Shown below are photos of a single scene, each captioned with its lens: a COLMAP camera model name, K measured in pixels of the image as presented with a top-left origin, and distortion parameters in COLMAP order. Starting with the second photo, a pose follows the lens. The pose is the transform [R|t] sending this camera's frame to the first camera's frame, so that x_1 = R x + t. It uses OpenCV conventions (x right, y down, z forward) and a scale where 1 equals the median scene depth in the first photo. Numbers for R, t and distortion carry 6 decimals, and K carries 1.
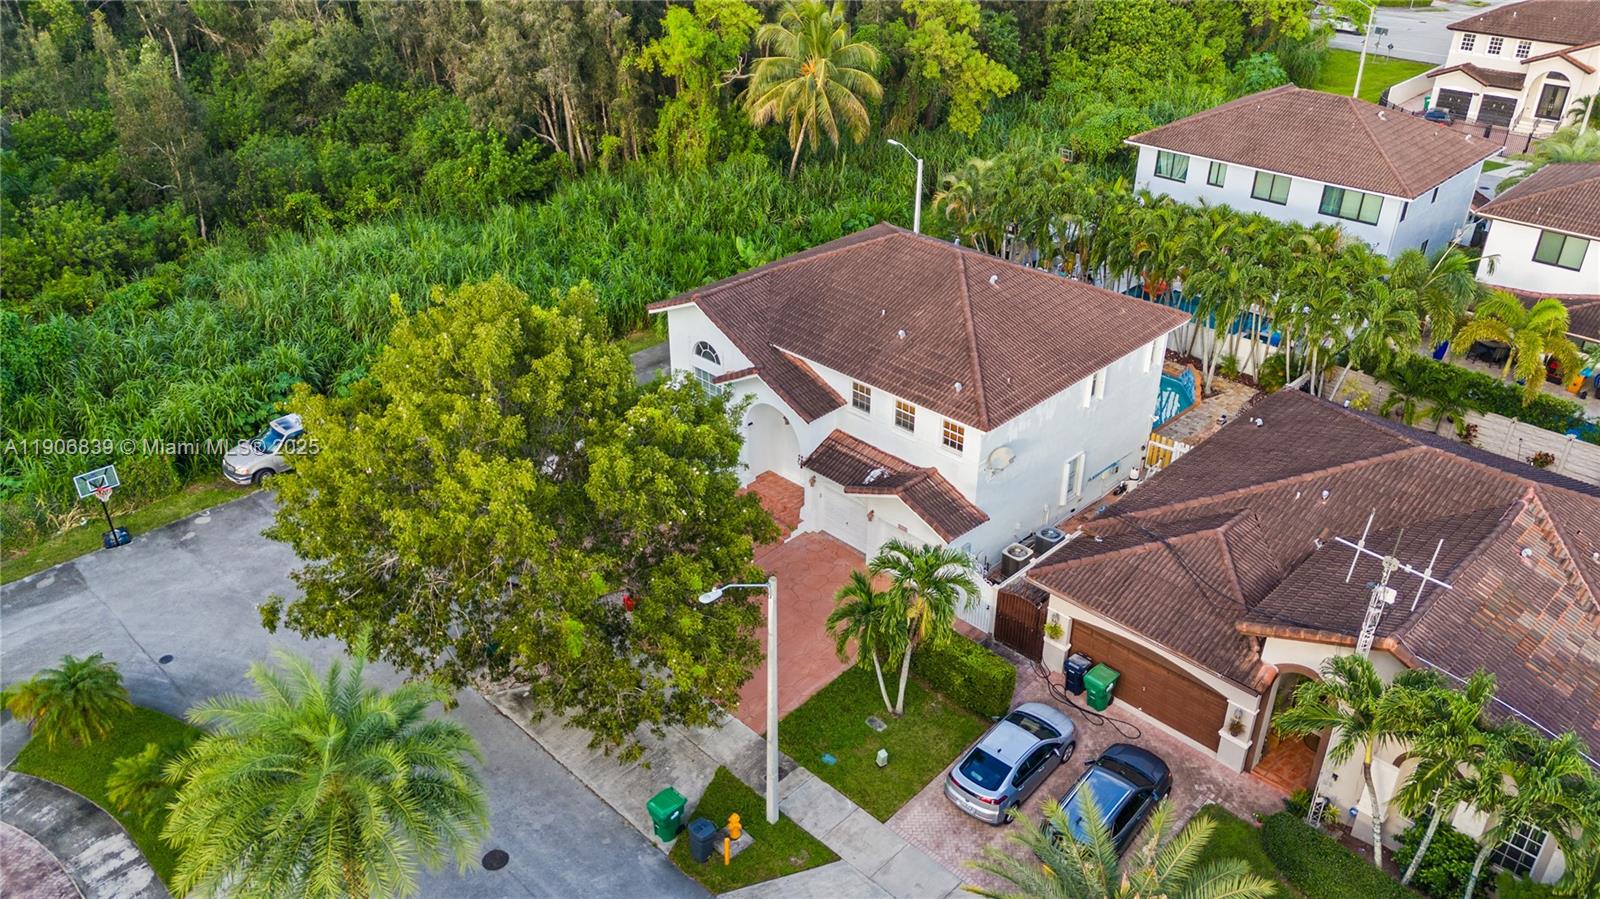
lens RADIAL K [[1177.7, 0, 804.8], [0, 1177.7, 453.4], [0, 0, 1]] dist [0.076709, -0.065463]
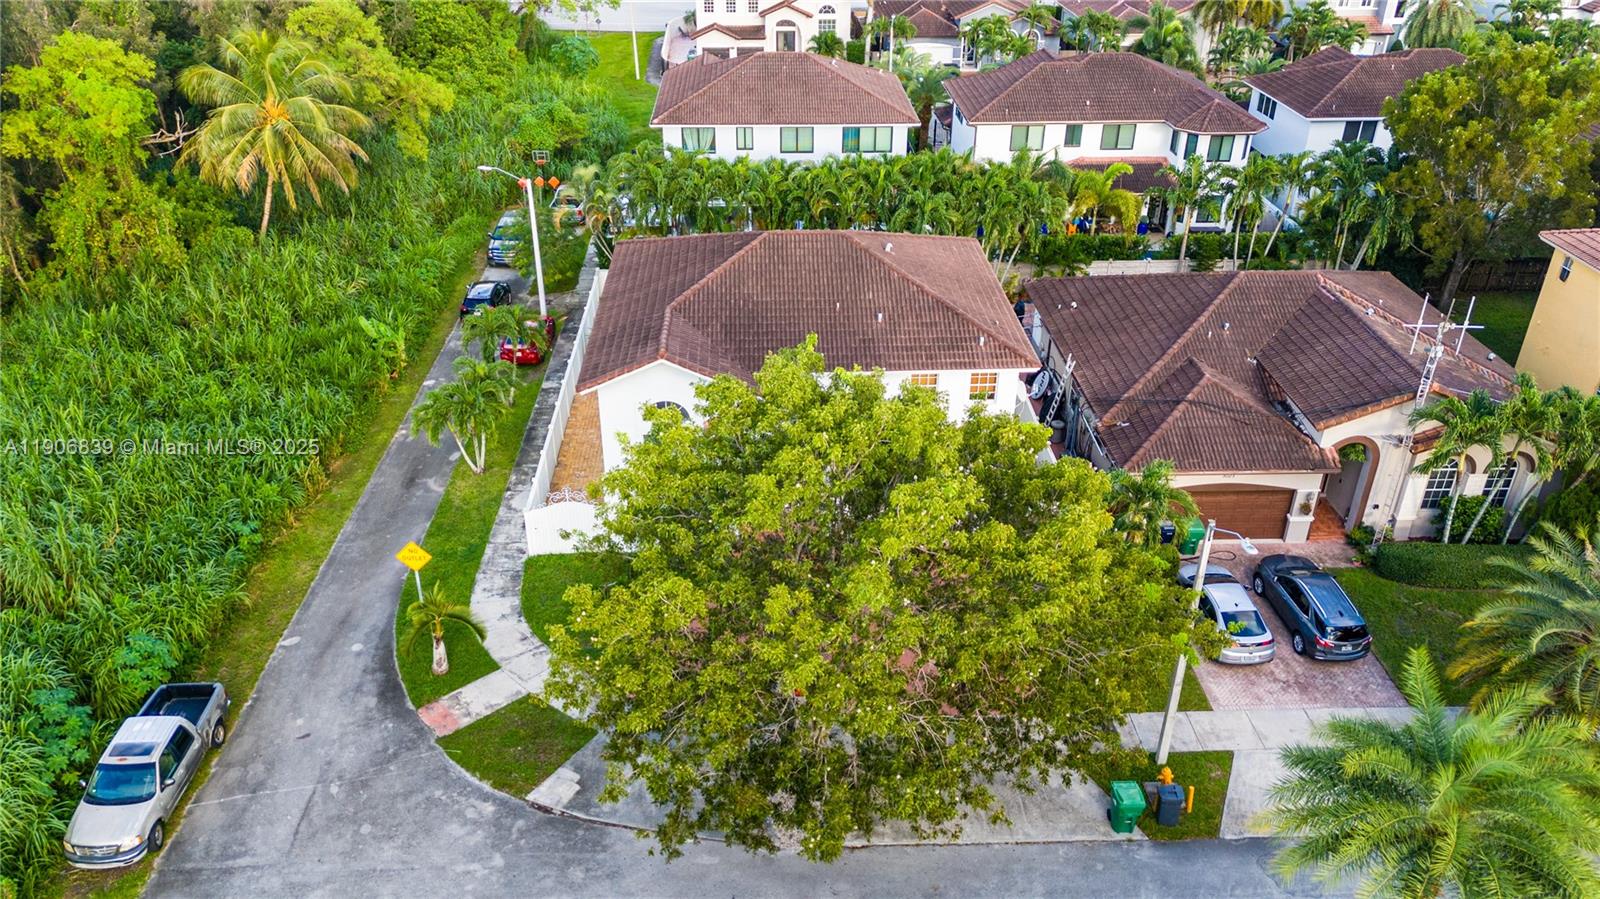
lens RADIAL K [[1177.7, 0, 805.2], [0, 1177.7, 441.9], [0, 0, 1]] dist [0.076709, -0.065463]
pose [[0.683435, -0.355204, 0.637767, -0.566237], [0.359600, 0.924101, 0.129327, -0.137865], [-0.635298, 0.140955, 0.759294, 0.257887]]
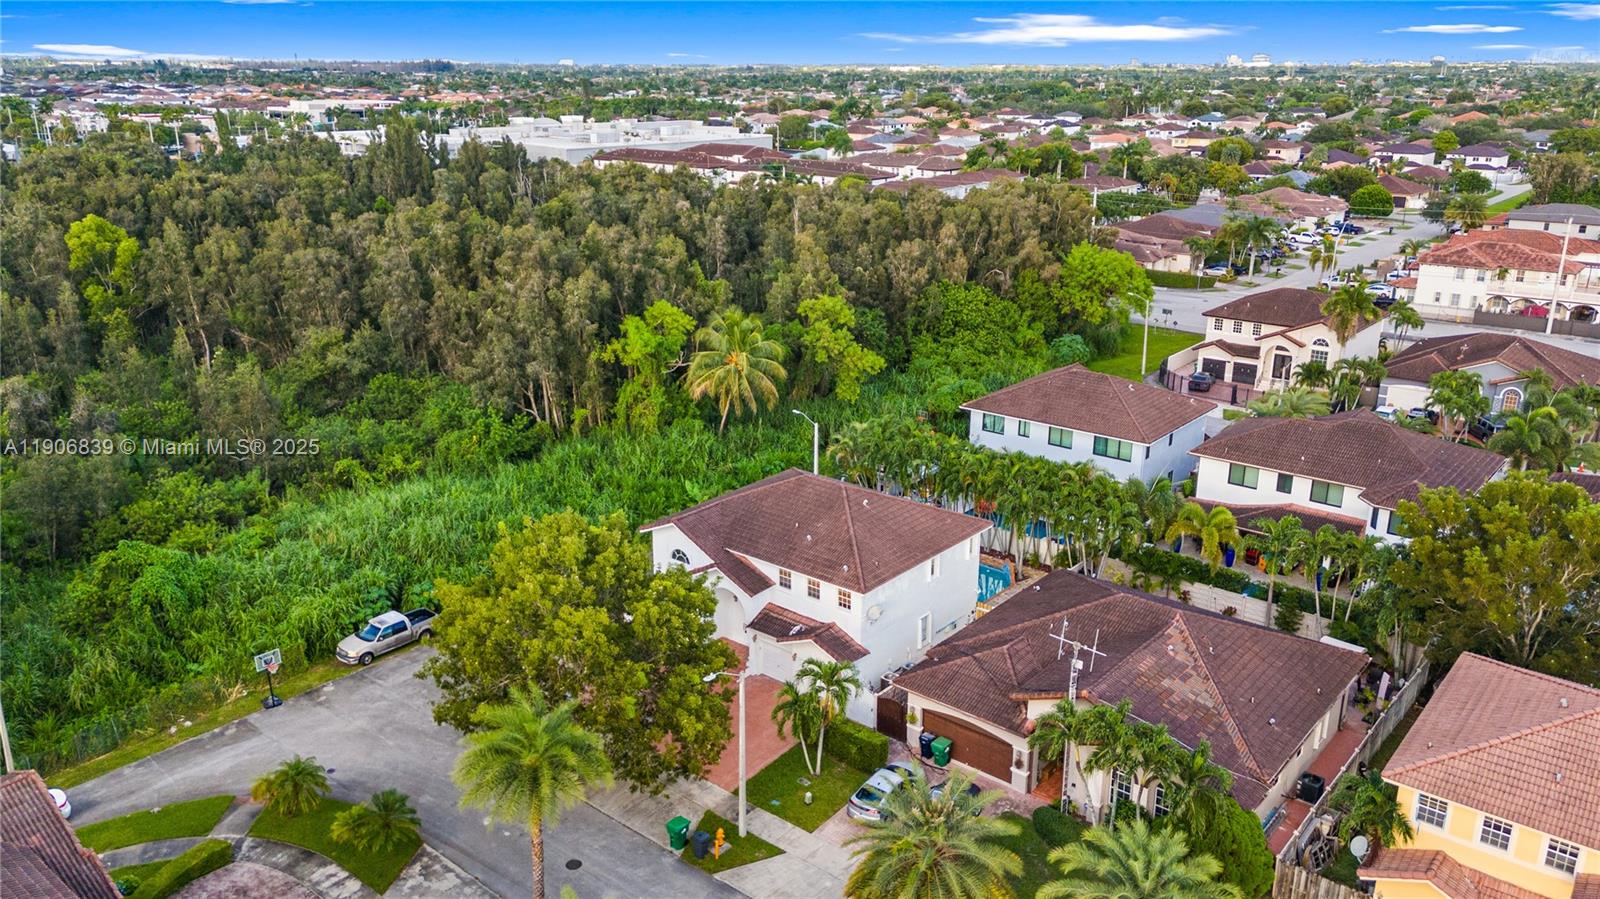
lens RADIAL K [[1177.7, 0, 804.3], [0, 1177.7, 453.4], [0, 0, 1]] dist [0.076709, -0.065463]
pose [[0.996328, -0.028142, 0.080862, -0.041898], [0.043733, 0.979216, -0.198048, 0.086388], [-0.073608, 0.200857, 0.976851, -0.487594]]
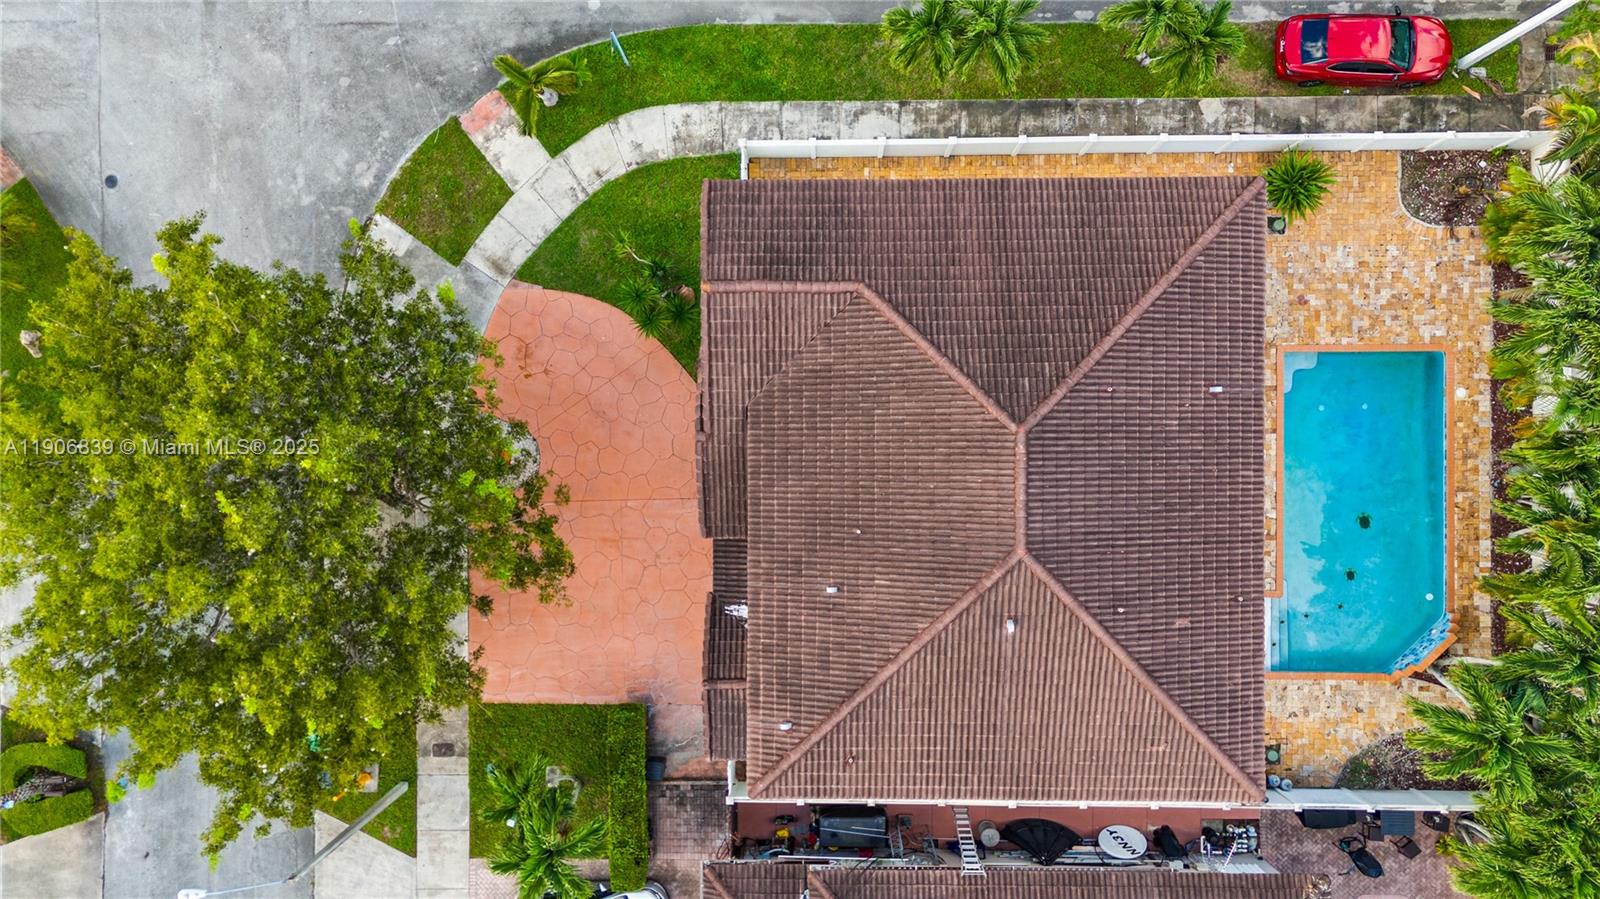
lens RADIAL K [[1177.7, 0, 802.6], [0, 1177.7, 452.3], [0, 0, 1]] dist [0.076709, -0.065463]
pose [[0.701372, 0.712795, -0.001060, 0.010039], [-0.349094, 0.344796, 0.871349, -0.652060], [0.621459, -0.610770, 0.490662, 0.612581]]
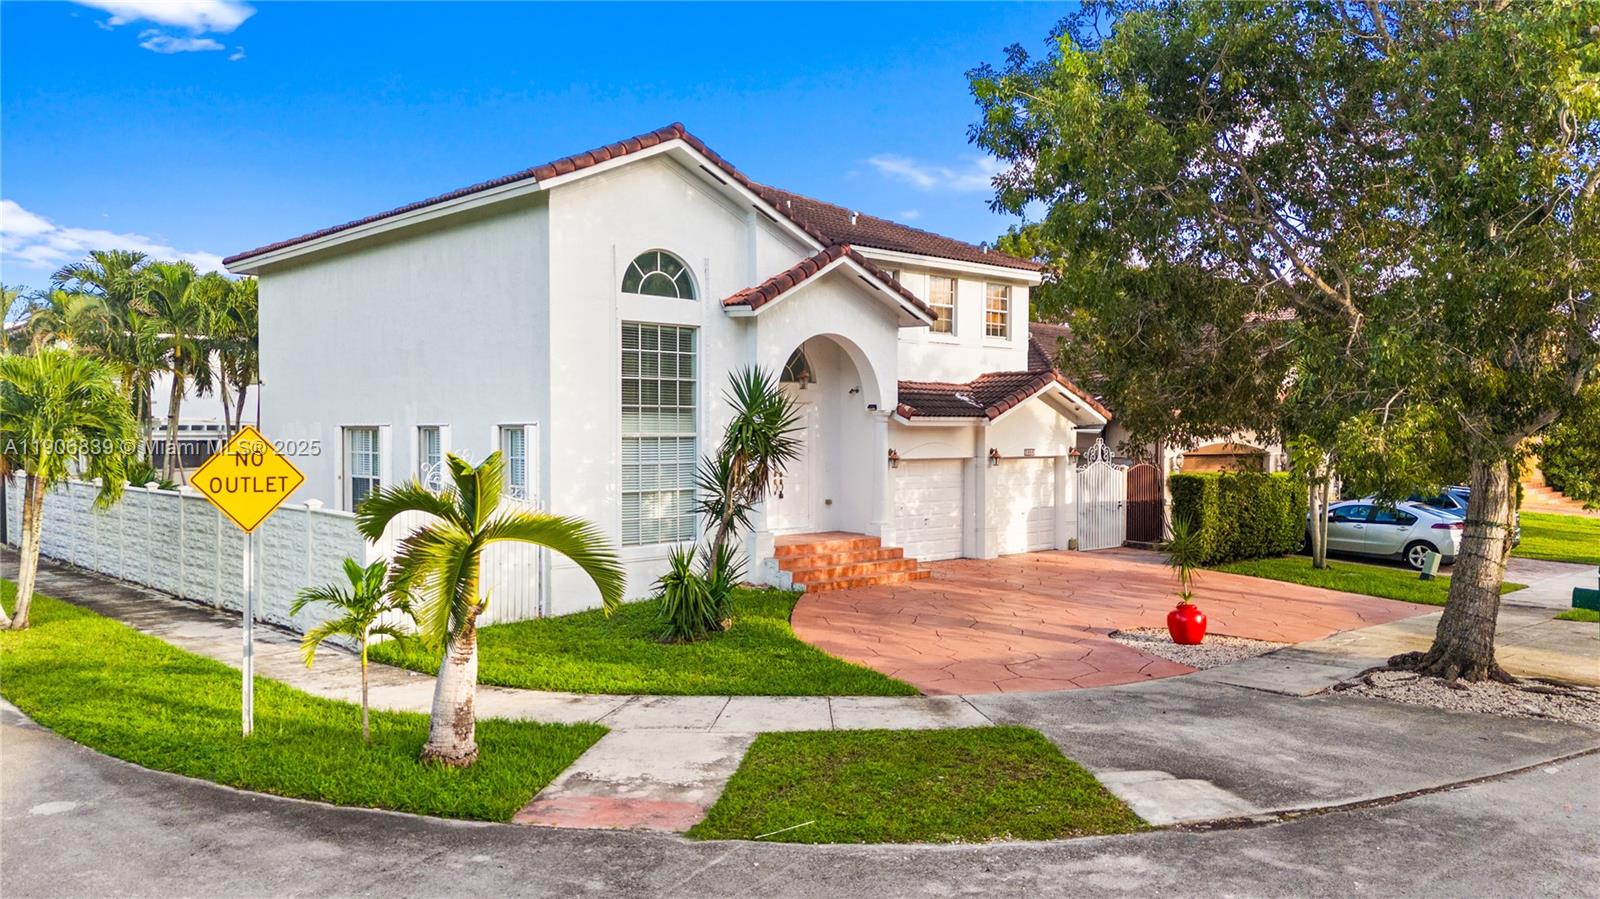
lens RADIAL K [[1177.7, 0, 799.1], [0, 1177.7, 463.9], [0, 0, 1]] dist [0.076709, -0.065463]
pose [[0.040717, -0.031678, 0.998668, -0.517860], [0.493894, 0.869490, 0.007444, -0.000348], [-0.868568, 0.492933, 0.051049, 0.937895]]
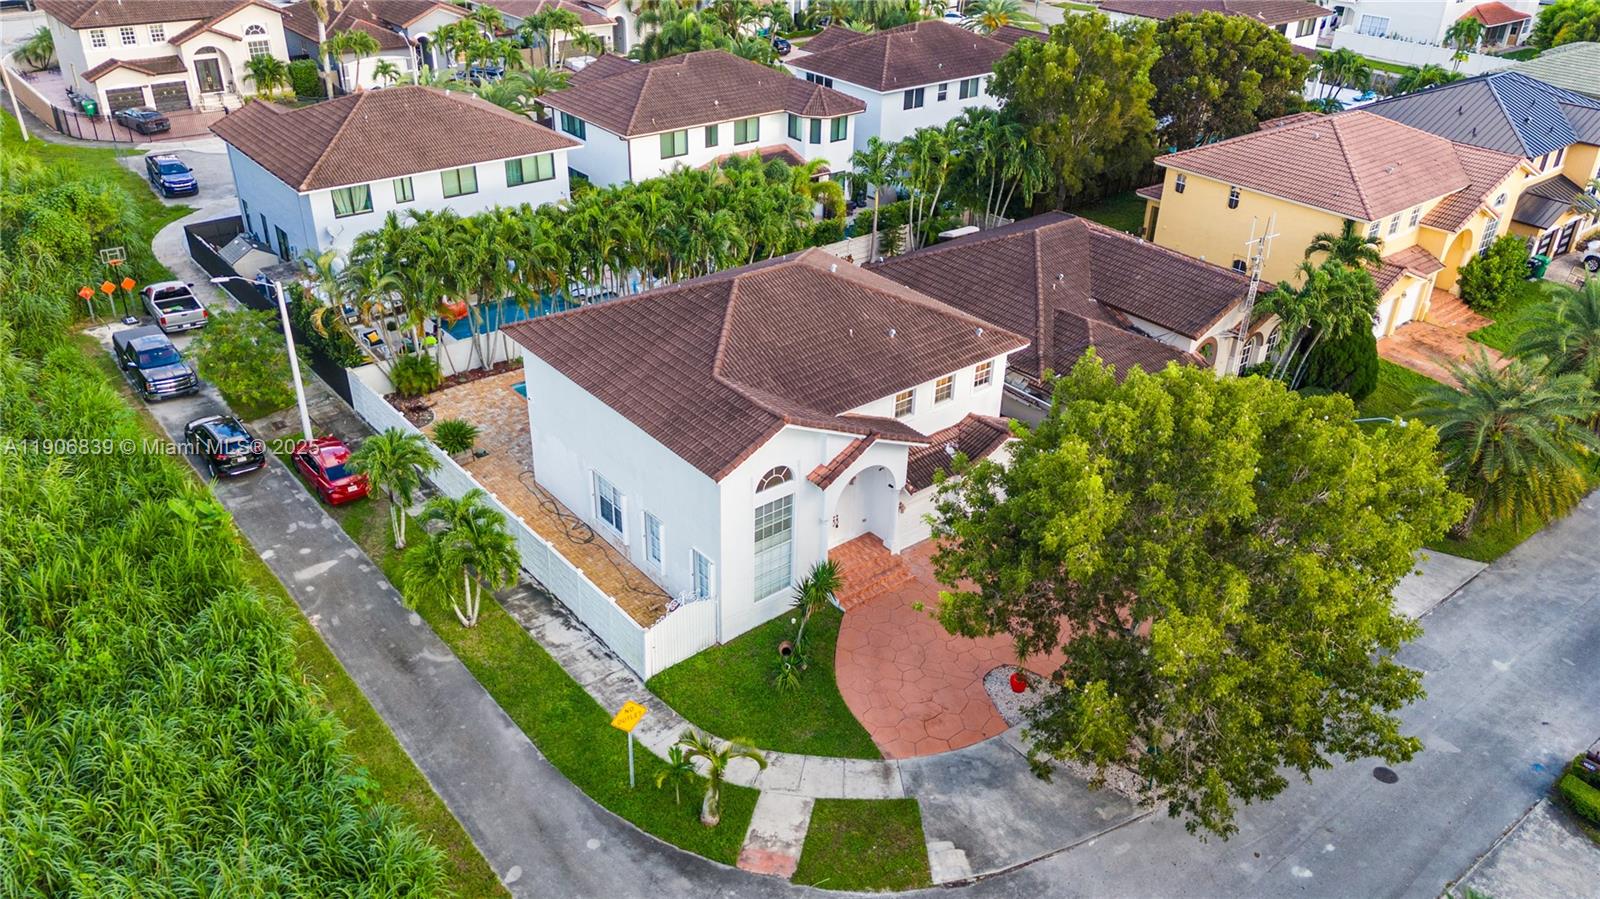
lens RADIAL K [[1177.7, 0, 801.9], [0, 1177.7, 477.3], [0, 0, 1]] dist [0.076709, -0.065463]
pose [[0.110149, -0.510333, 0.852894, -0.778752], [0.470972, 0.782459, 0.407363, -0.410226], [-0.875245, 0.356818, 0.326539, 0.685171]]
